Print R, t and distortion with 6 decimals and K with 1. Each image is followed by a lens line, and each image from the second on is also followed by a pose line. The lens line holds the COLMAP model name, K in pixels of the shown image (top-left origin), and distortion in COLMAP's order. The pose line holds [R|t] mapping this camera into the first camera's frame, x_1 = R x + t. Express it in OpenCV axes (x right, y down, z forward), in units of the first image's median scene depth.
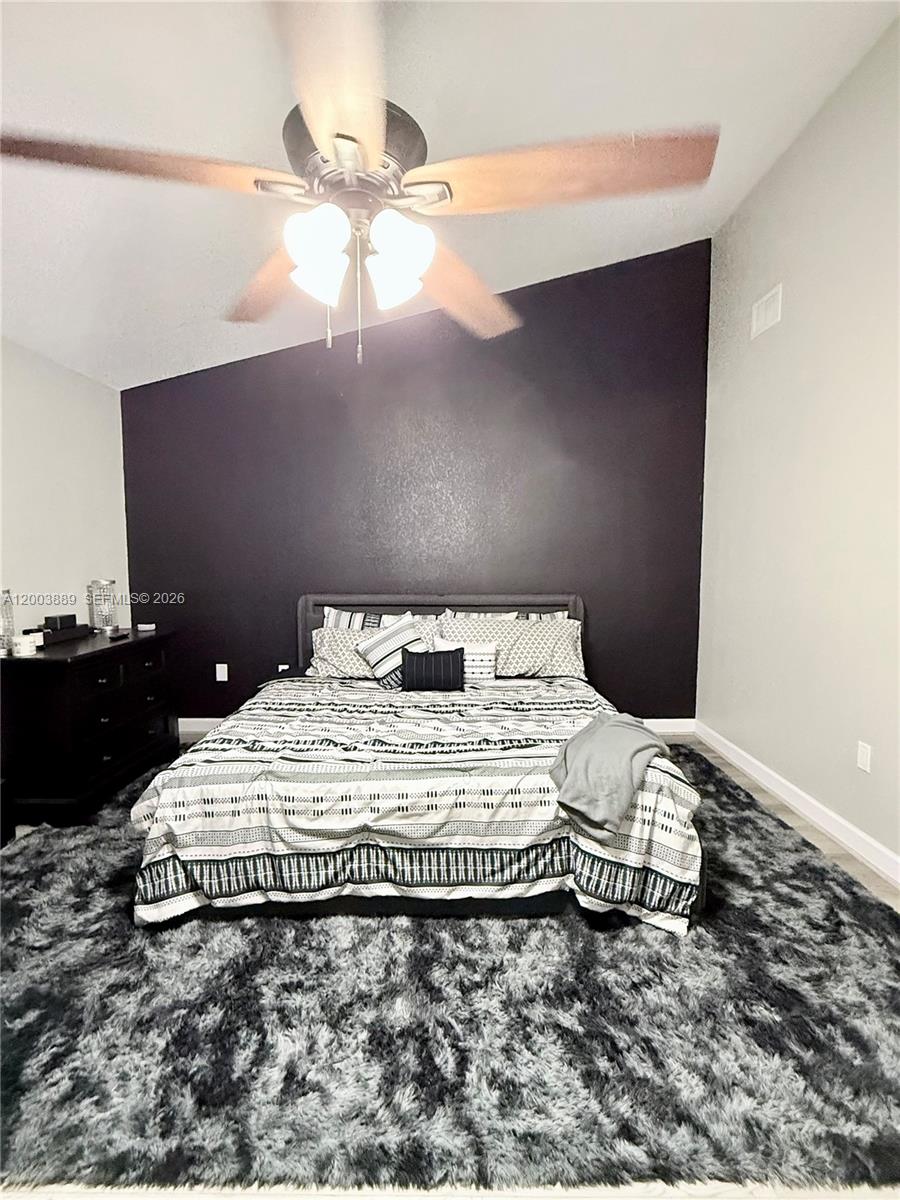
lens RADIAL K [[578.5, 0, 450.0], [0, 578.5, 600.0], [0, 0, 1]] dist [0.000381, 0.000111]
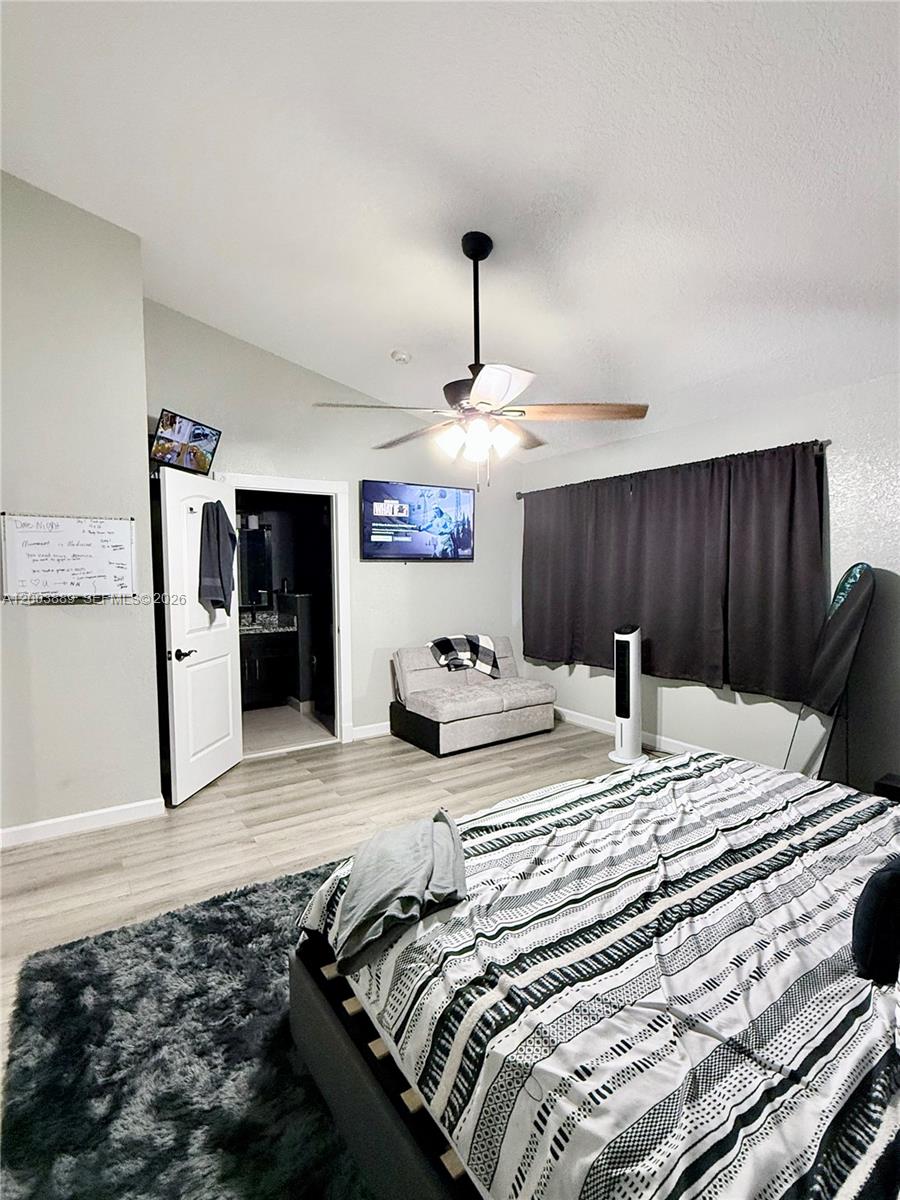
lens RADIAL K [[578.5, 0, 450.0], [0, 578.5, 600.0], [0, 0, 1]] dist [0.000381, 0.000111]
pose [[-0.833998, 0.037412, -0.550498, 0.708297], [-0.042088, 0.990478, 0.131076, -0.196883], [0.550160, 0.132487, -0.824482, 1.788416]]
